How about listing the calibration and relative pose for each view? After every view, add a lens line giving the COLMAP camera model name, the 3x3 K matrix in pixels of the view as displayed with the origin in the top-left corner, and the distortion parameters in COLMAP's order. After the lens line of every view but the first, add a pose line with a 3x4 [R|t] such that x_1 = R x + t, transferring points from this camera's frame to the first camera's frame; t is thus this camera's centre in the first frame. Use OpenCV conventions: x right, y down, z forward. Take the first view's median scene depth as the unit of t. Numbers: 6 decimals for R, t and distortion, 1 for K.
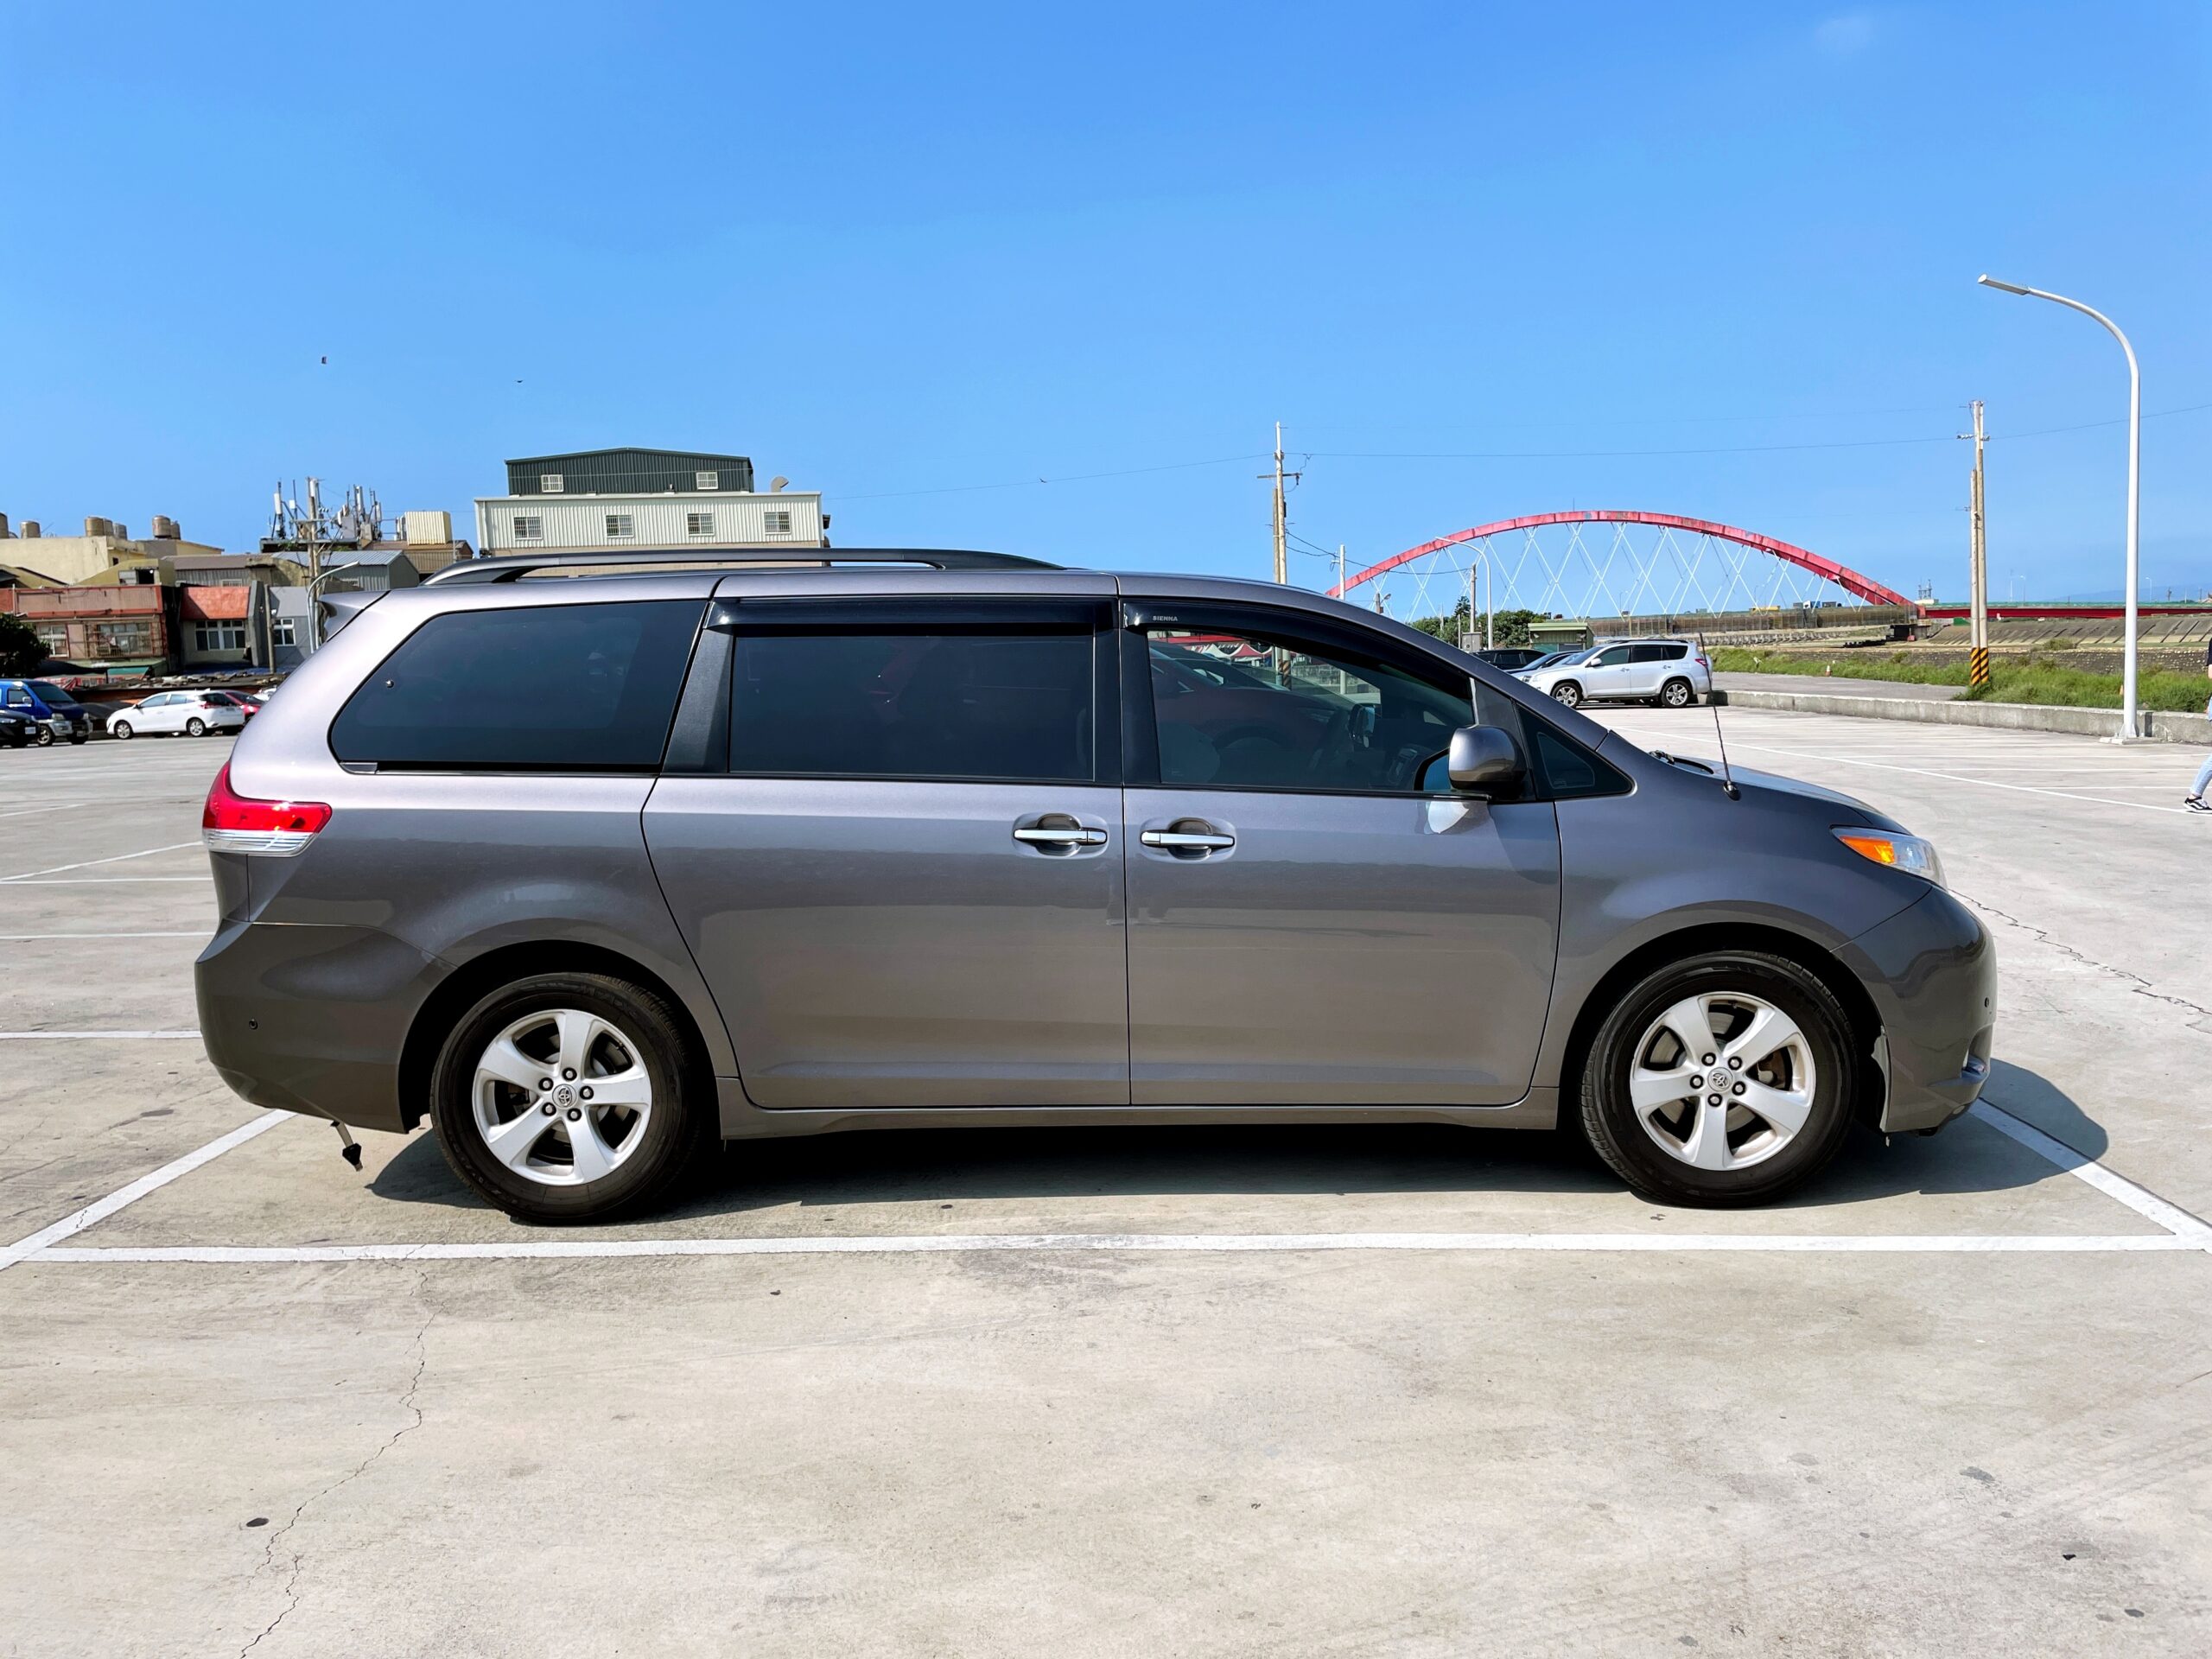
lens RADIAL K [[1739.7, 0, 1106.0], [0, 1739.7, 829.5], [0, 0, 1]] dist [-0.073055, -0.002359]
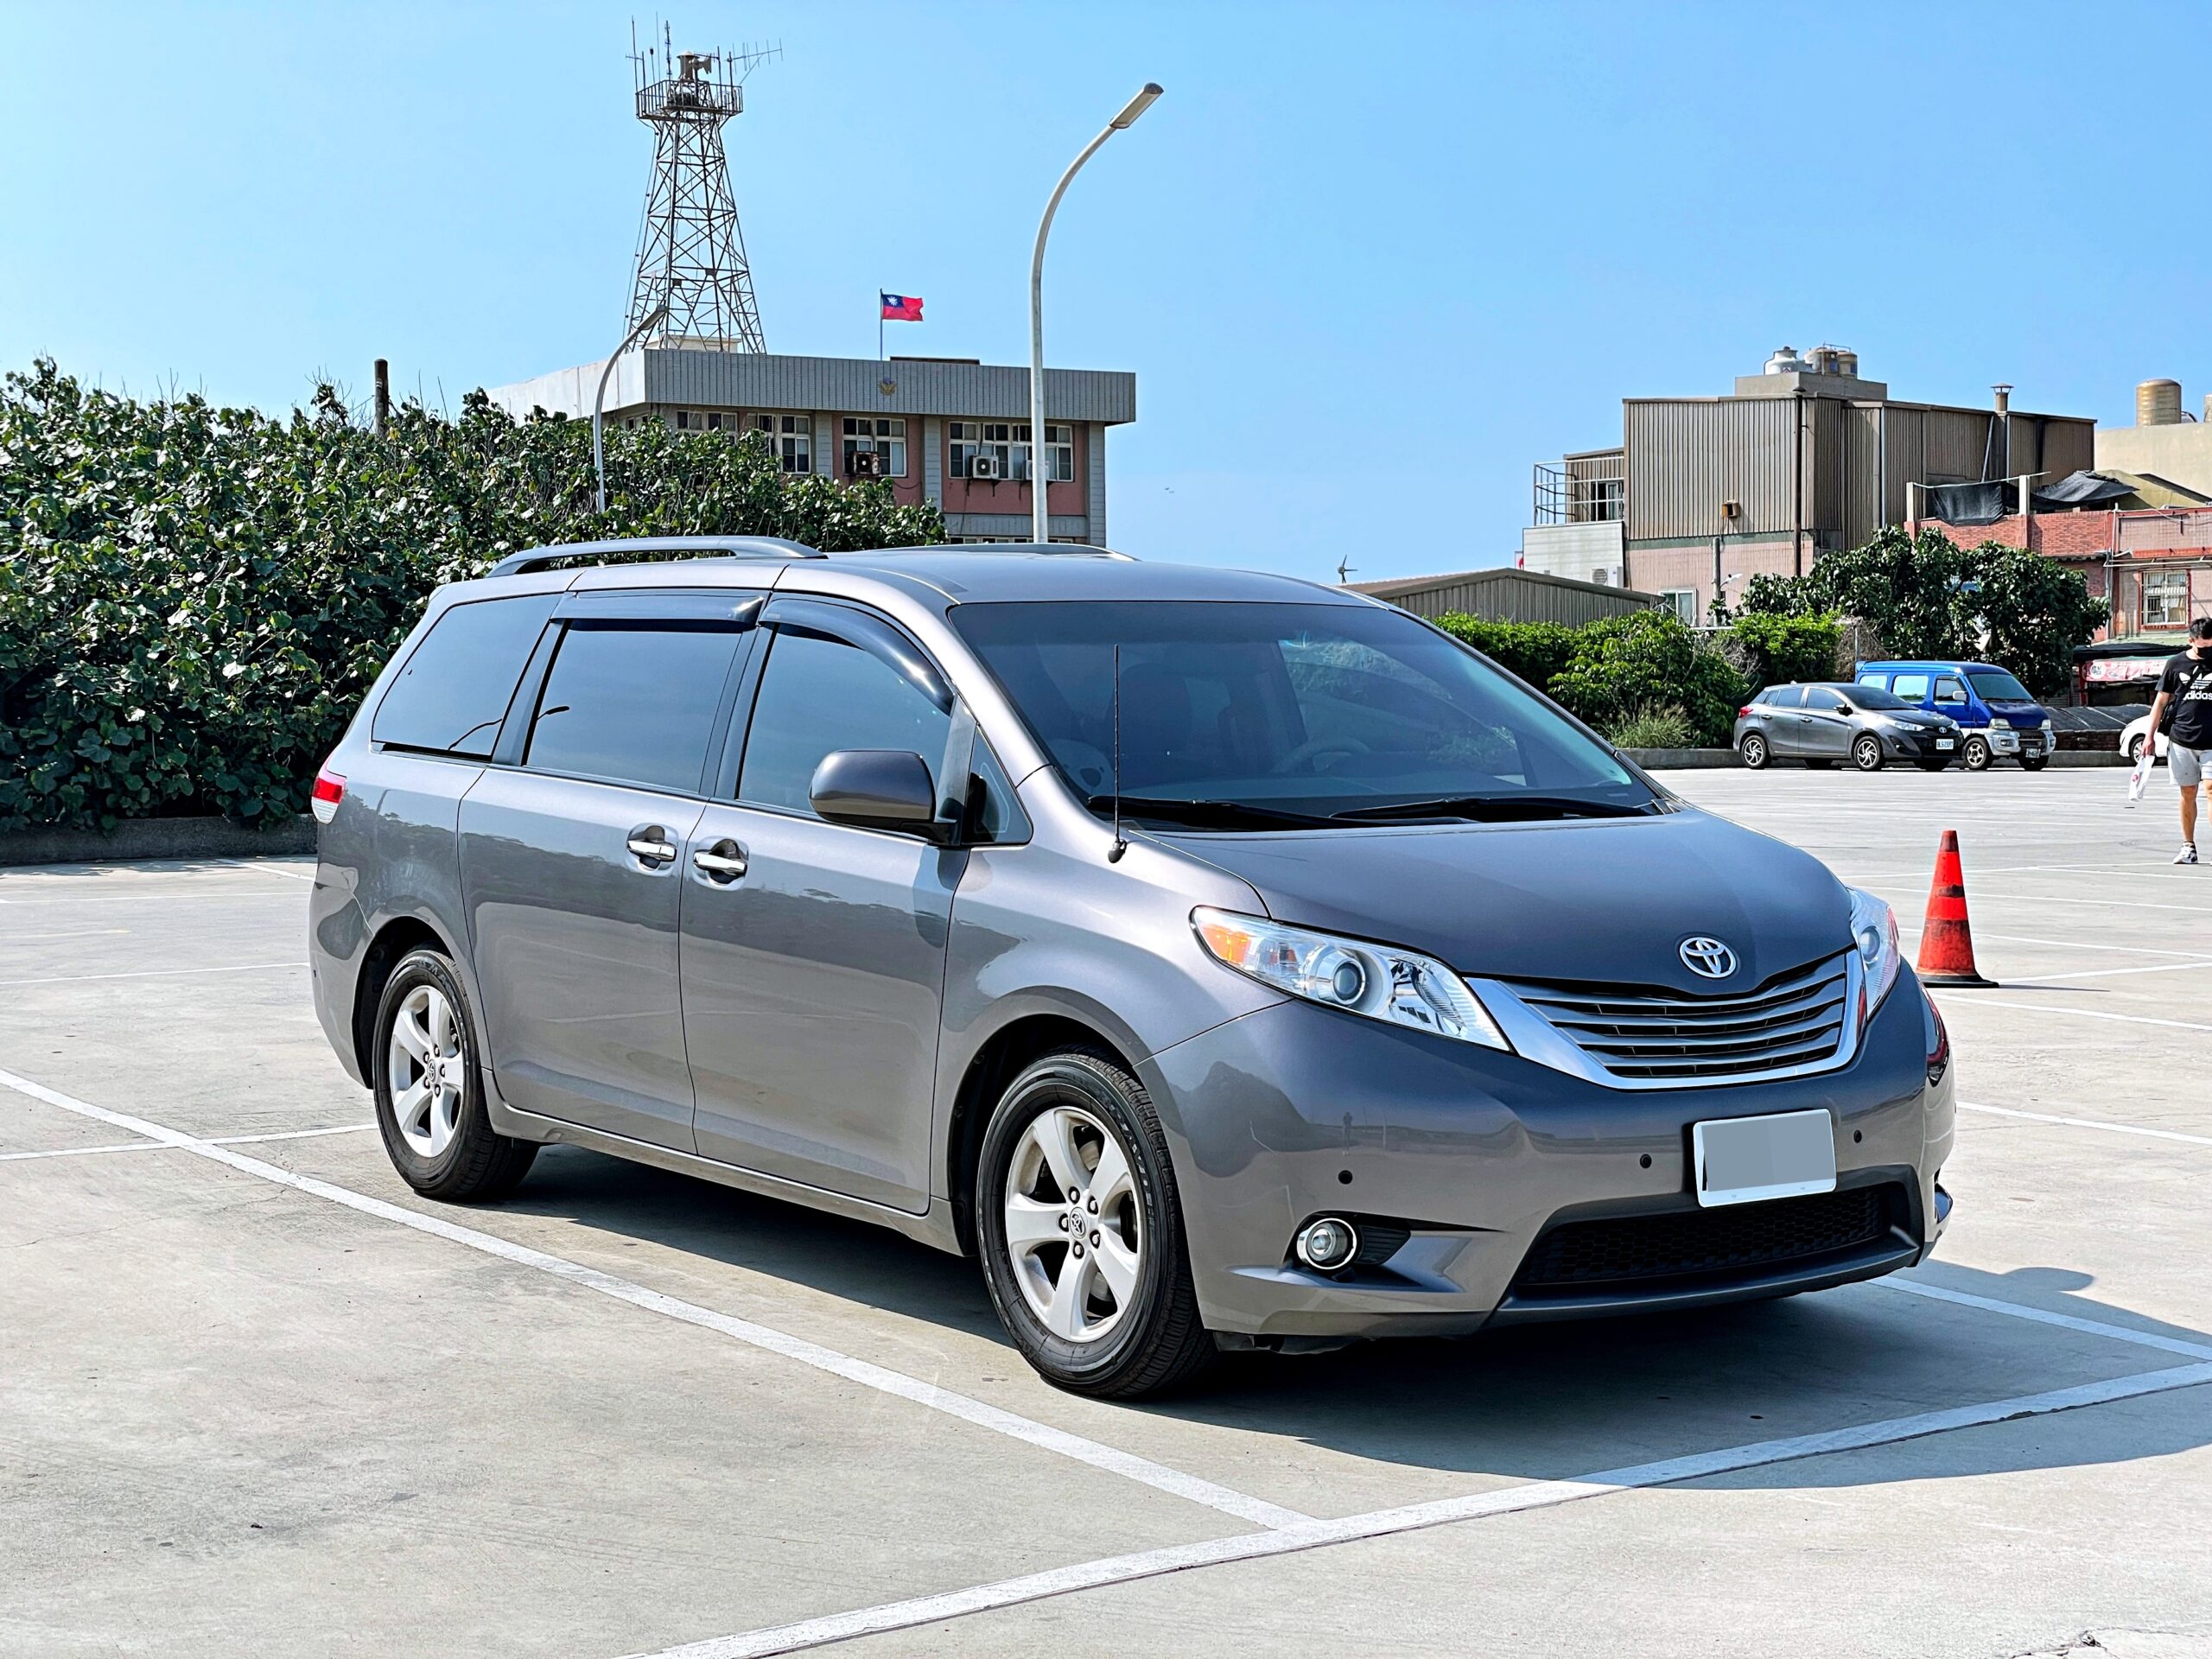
lens RADIAL K [[3456.8, 0, 1106.0], [0, 3456.8, 829.5], [0, 0, 1]] dist [0.010229, 0.030303]
pose [[0.566792, 0.053851, -0.822099, 1.616655], [-0.088171, 0.996095, 0.004460, -0.037139], [0.819129, 0.069957, 0.569327, 0.122330]]
